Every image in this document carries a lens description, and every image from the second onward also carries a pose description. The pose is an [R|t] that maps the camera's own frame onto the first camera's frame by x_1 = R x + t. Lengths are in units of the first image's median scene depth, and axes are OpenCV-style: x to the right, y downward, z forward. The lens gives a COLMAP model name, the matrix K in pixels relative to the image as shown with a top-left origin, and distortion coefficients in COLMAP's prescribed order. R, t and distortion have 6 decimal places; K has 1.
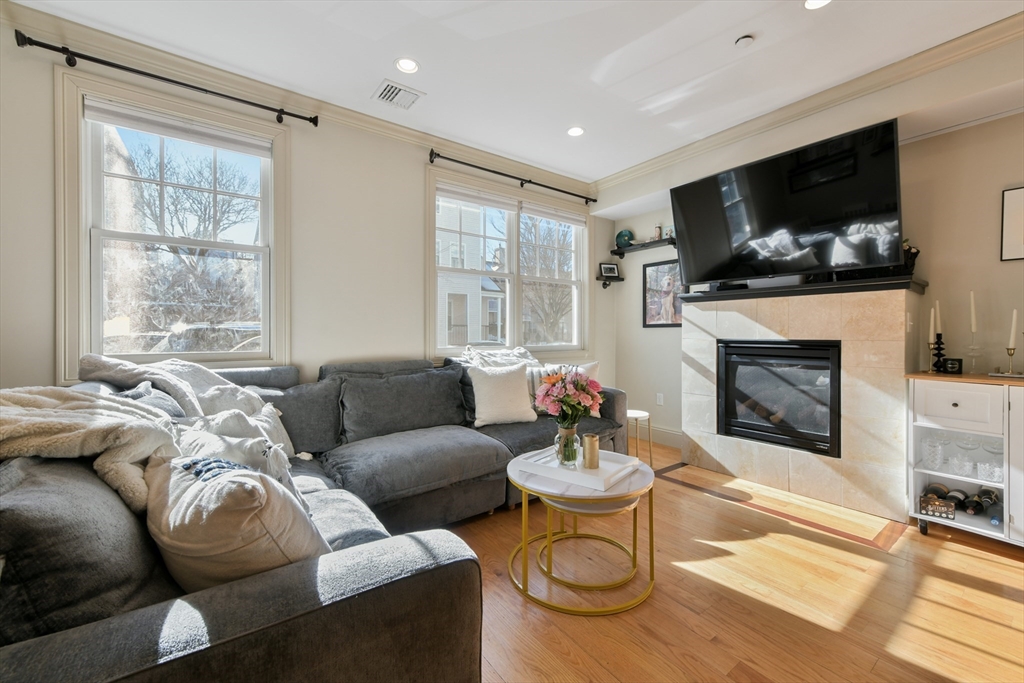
lens RADIAL K [[413.6, 0, 518.5], [0, 413.6, 337.8], [0, 0, 1]] dist [0.001566, 0.000108]
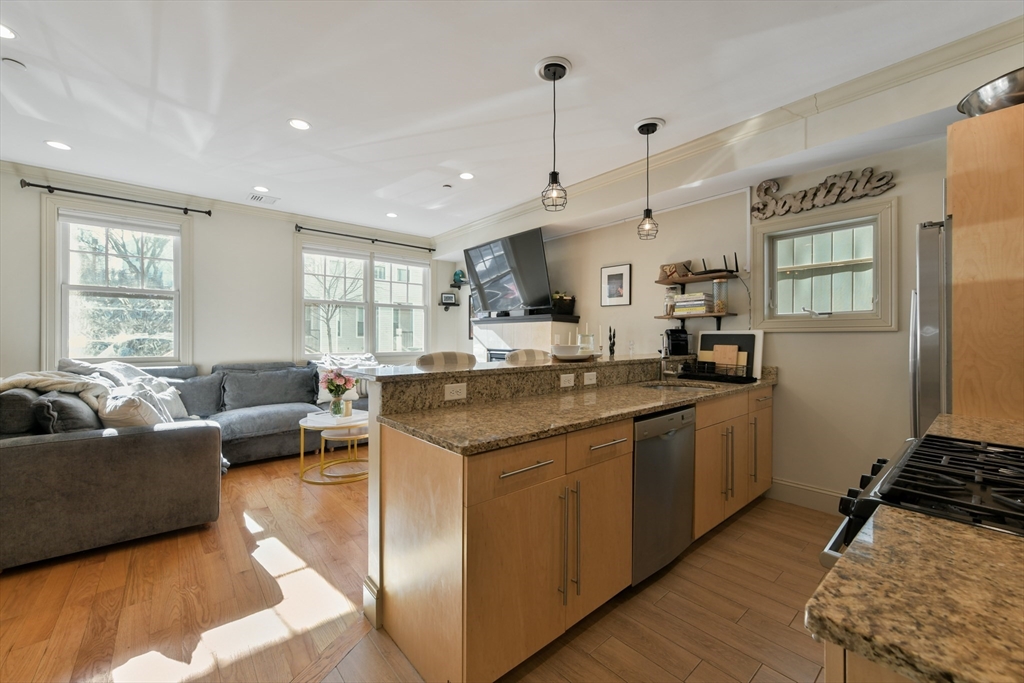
lens RADIAL K [[404.8, 0, 512.0], [0, 404.8, 341.5], [0, 0, 1]] dist [0.001780, 0.000743]
pose [[0.997590, 0.002191, 0.069344, 0.577672], [-0.001955, 0.999992, -0.003464, -0.021906], [-0.069351, 0.003320, 0.997587, -0.655860]]
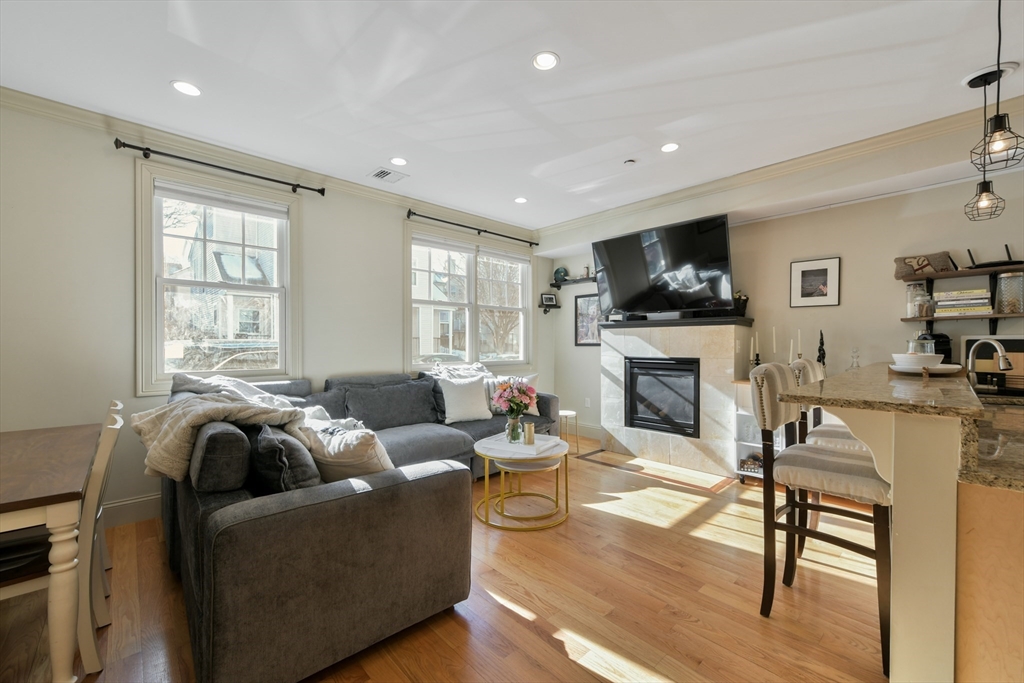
lens RADIAL K [[412.8, 0, 517.2], [0, 412.8, 349.2], [0, 0, 1]] dist [0.001571, -0.000015]
pose [[0.993099, -0.001567, 0.117268, -0.034520], [0.001405, 0.999998, 0.001462, -0.028544], [-0.117270, -0.001287, 0.993099, -0.369672]]
